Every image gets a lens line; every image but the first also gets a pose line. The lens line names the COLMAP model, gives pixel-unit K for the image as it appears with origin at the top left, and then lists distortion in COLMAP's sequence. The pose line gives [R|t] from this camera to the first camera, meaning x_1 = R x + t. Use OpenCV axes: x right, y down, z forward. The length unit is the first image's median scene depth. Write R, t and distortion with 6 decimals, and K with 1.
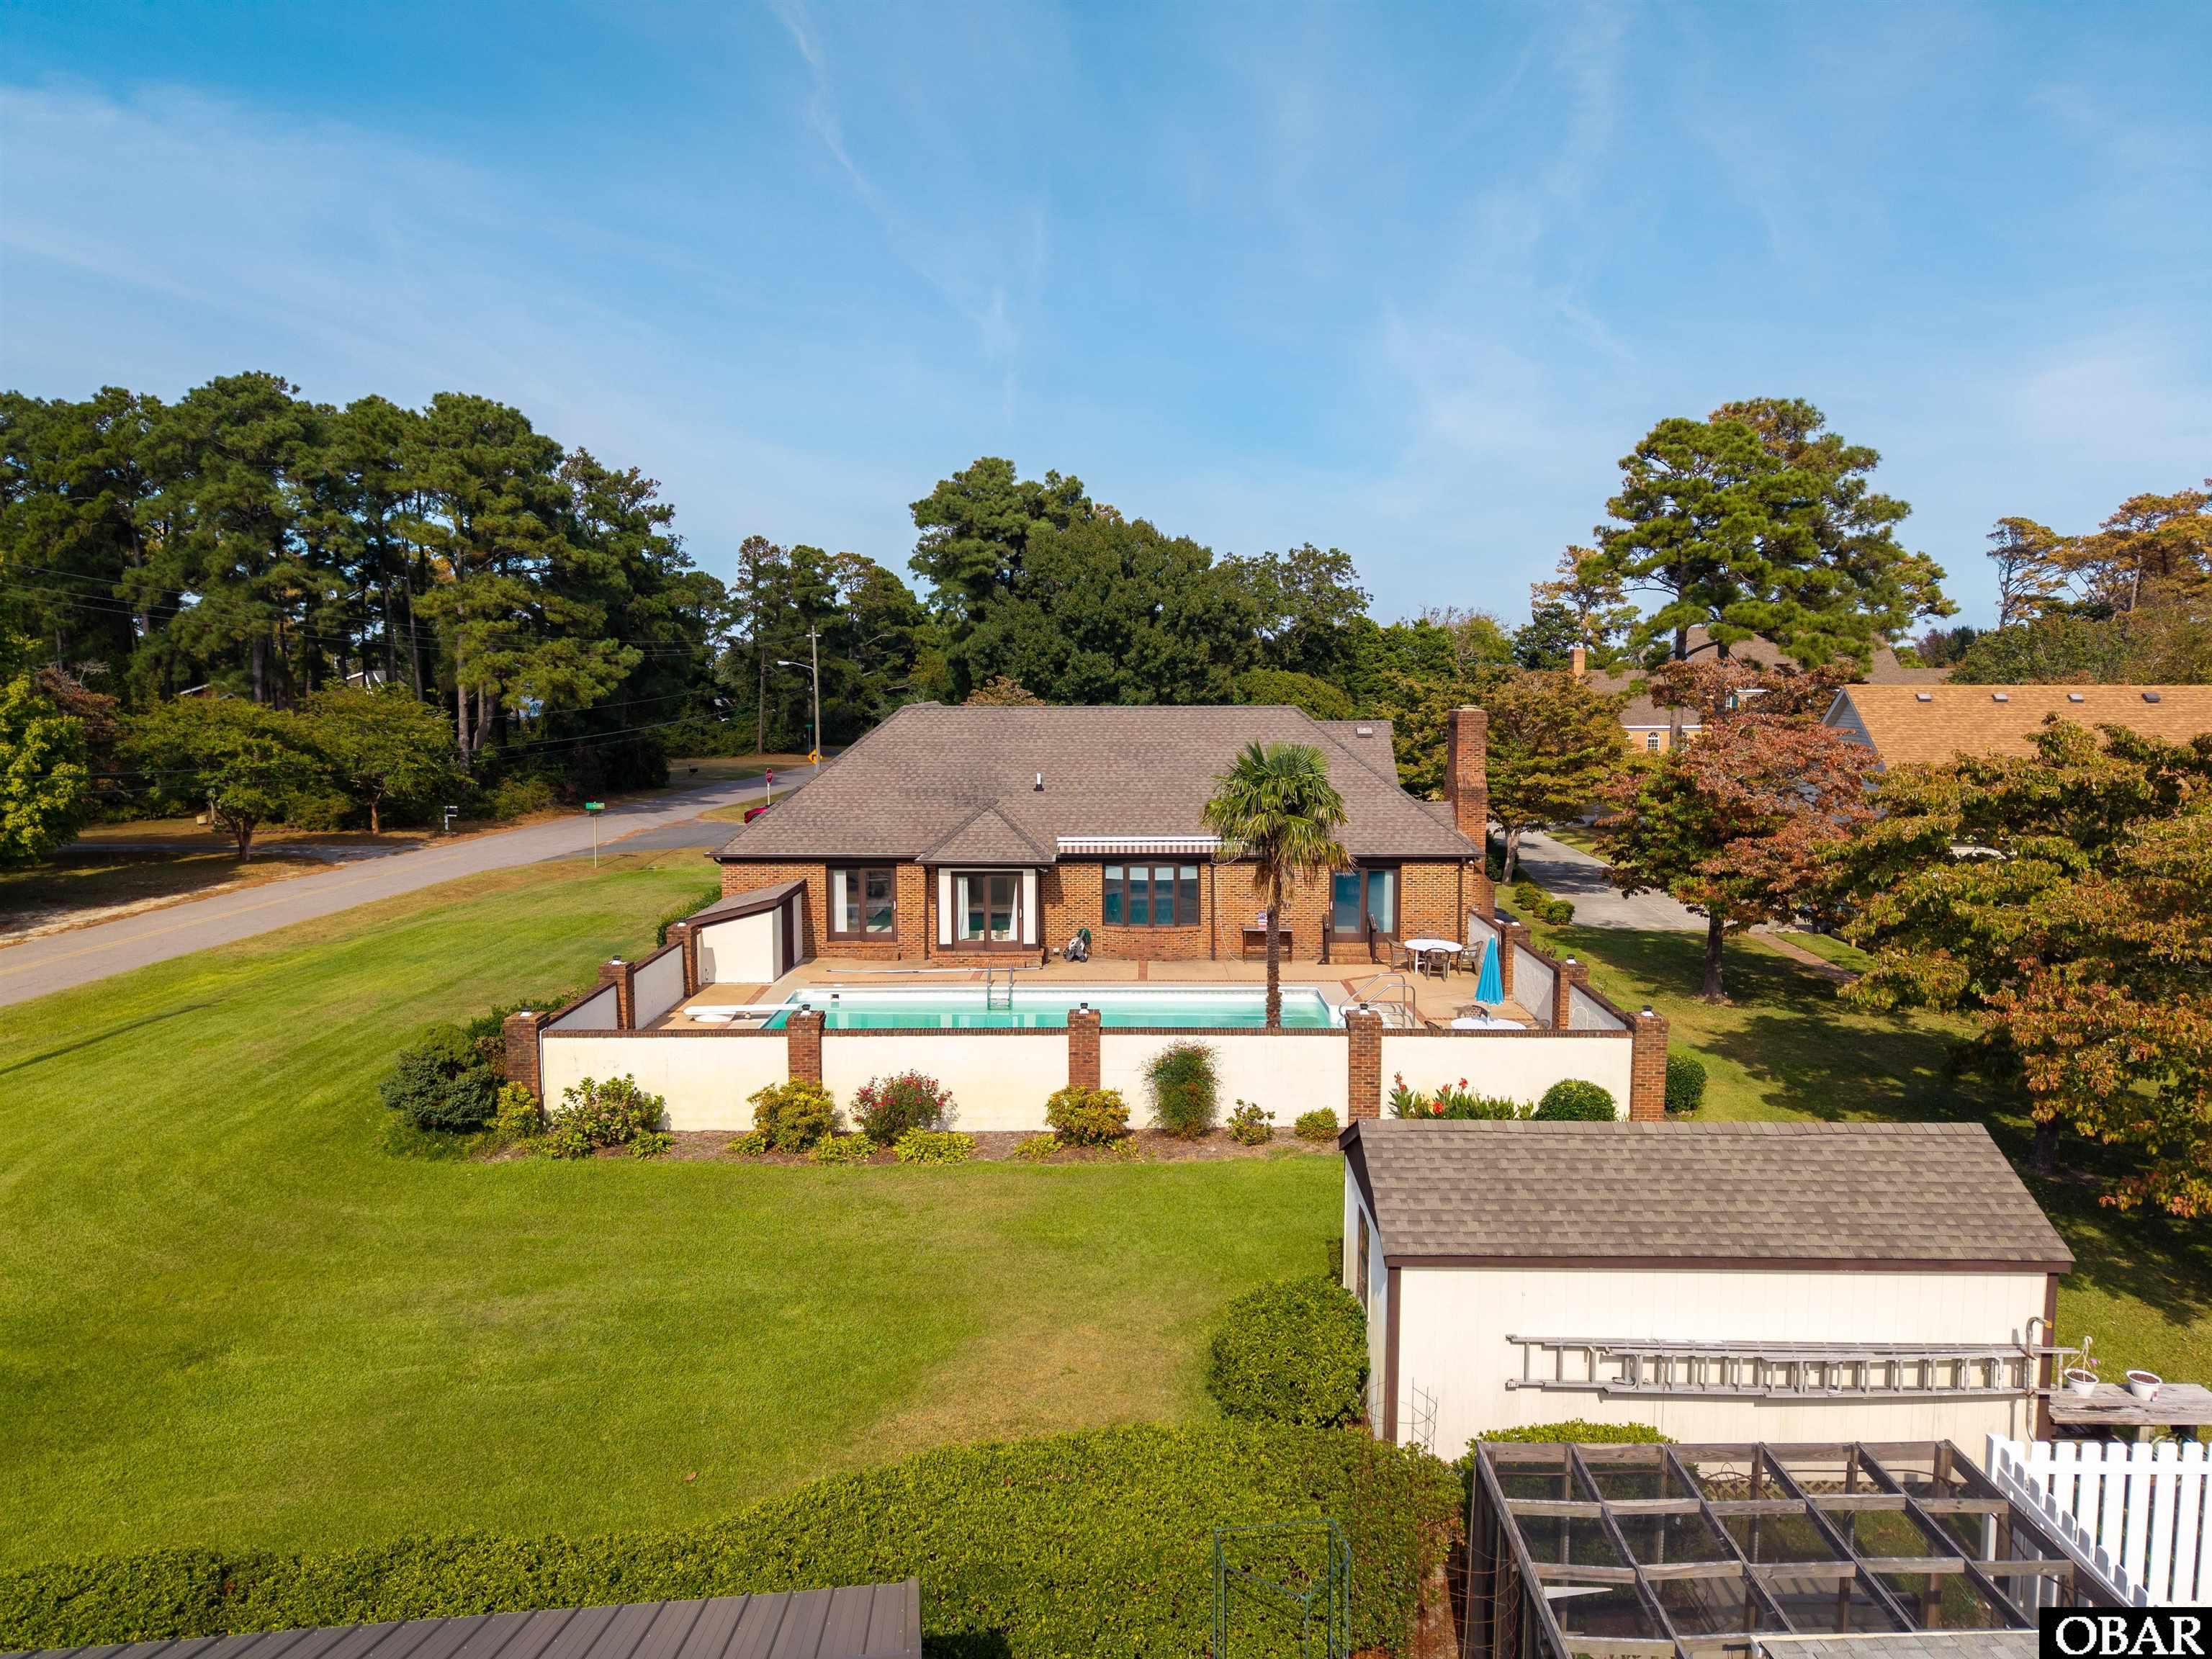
lens RADIAL K [[1455.5, 0, 1106.0], [0, 1455.5, 829.5], [0, 0, 1]] dist [0.028952, -0.025555]
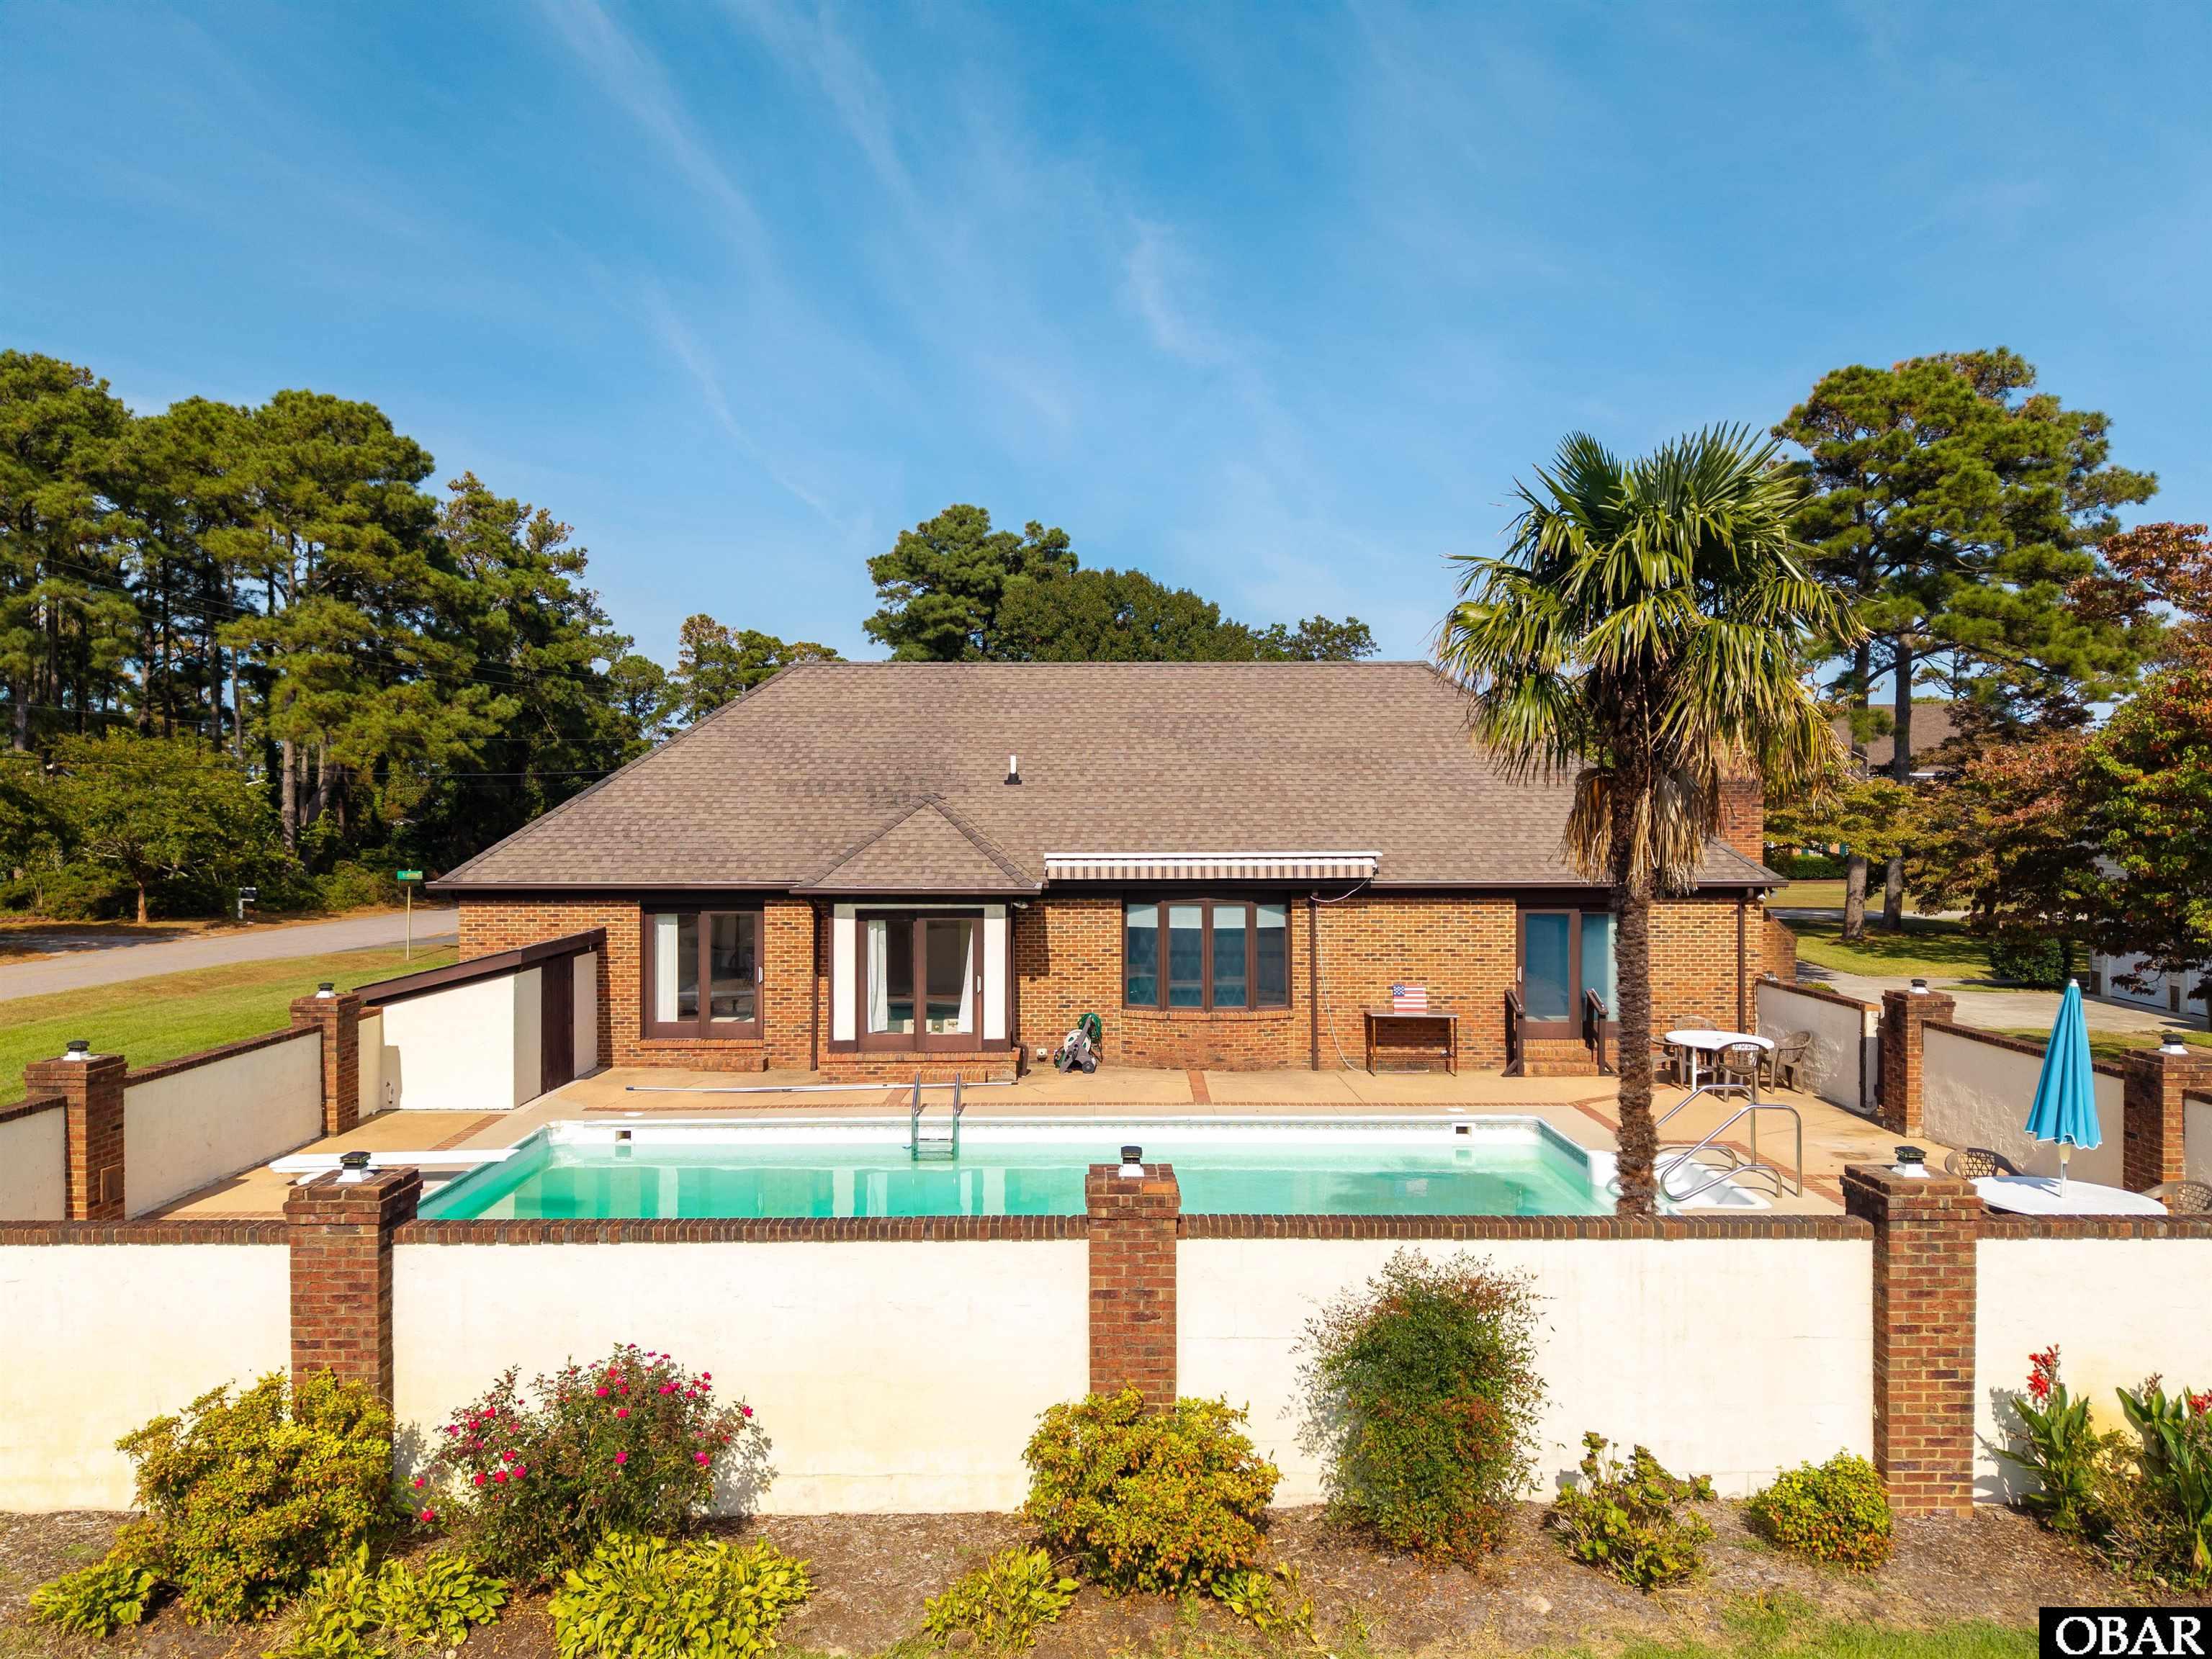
lens RADIAL K [[1469.3, 0, 1112.2], [0, 1469.3, 830.4], [0, 0, 1]] dist [0.007653, -0.005941]
pose [[0.999816, 0.000661, 0.019178, -0.017509], [0.001121, 0.995687, -0.092765, 0.049733], [-0.019157, 0.092770, 0.995503, 0.417878]]
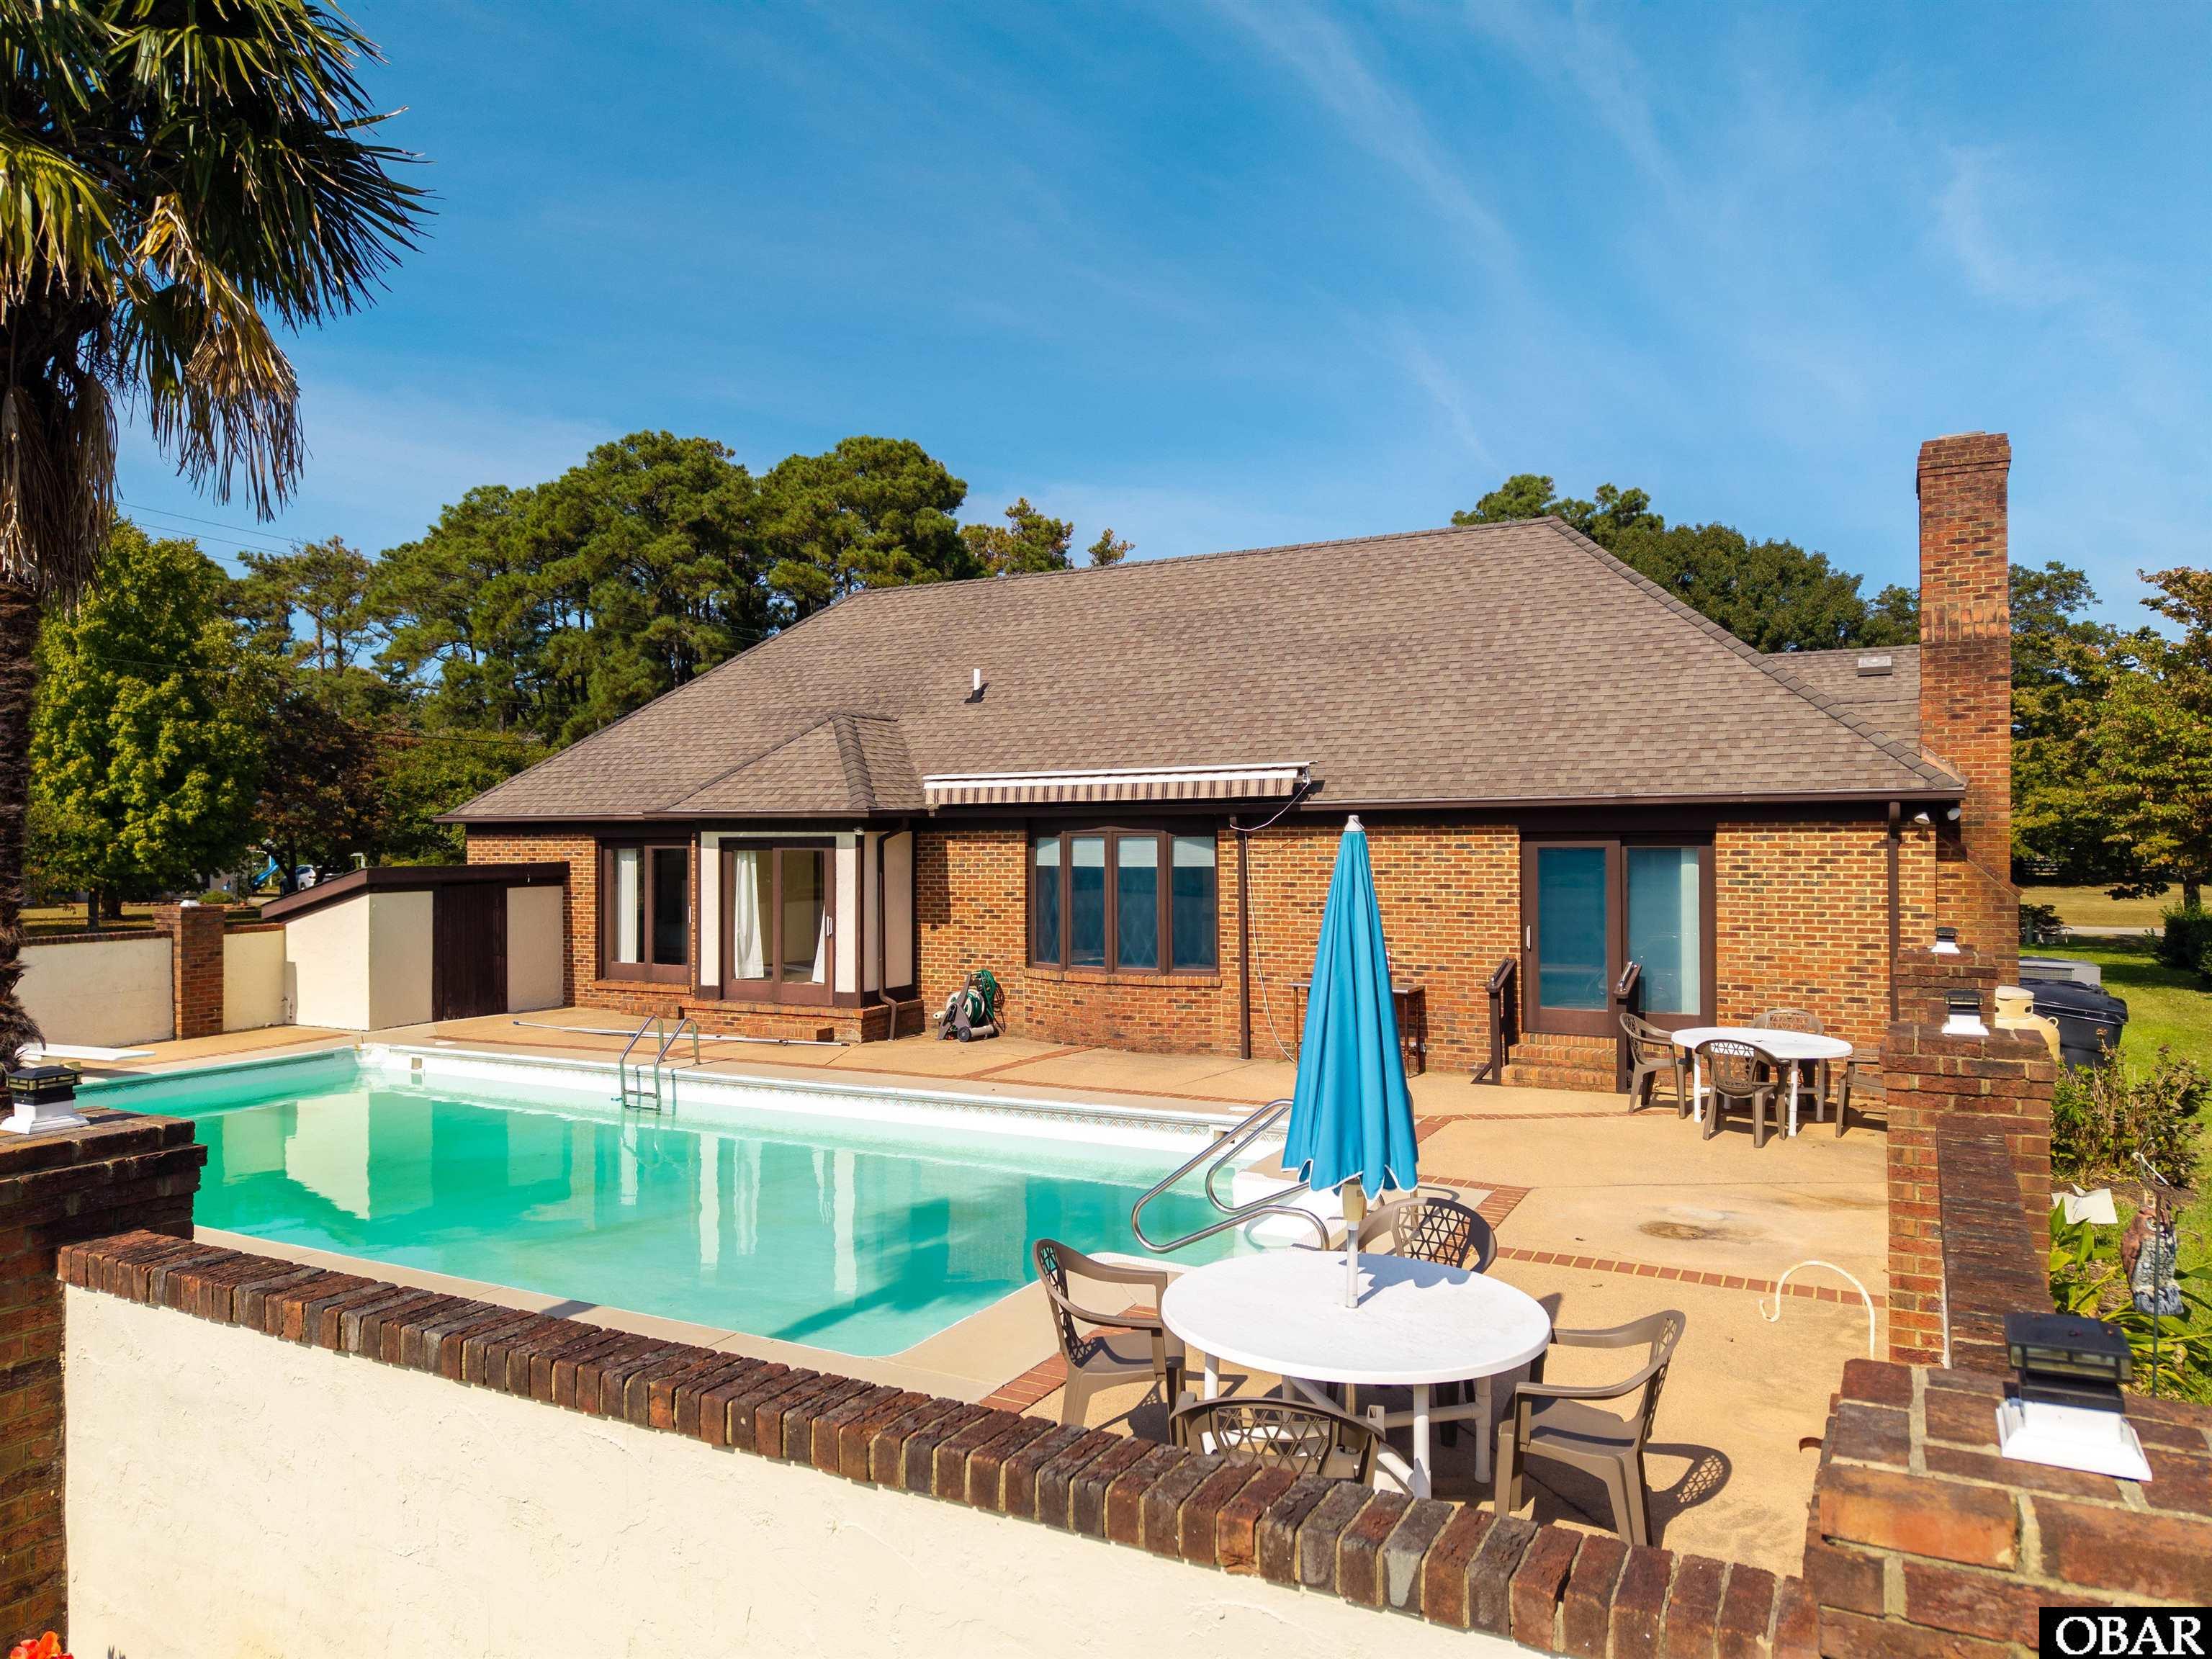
lens RADIAL K [[1476.5, 0, 1100.5], [0, 1476.5, 817.2], [0, 0, 1]] dist [-0.000047, 0.006200]
pose [[0.887918, -0.009251, -0.459908, 0.235974], [-0.045158, 0.993216, -0.107162, 0.068113], [0.457779, 0.115919, 0.881477, 0.595949]]
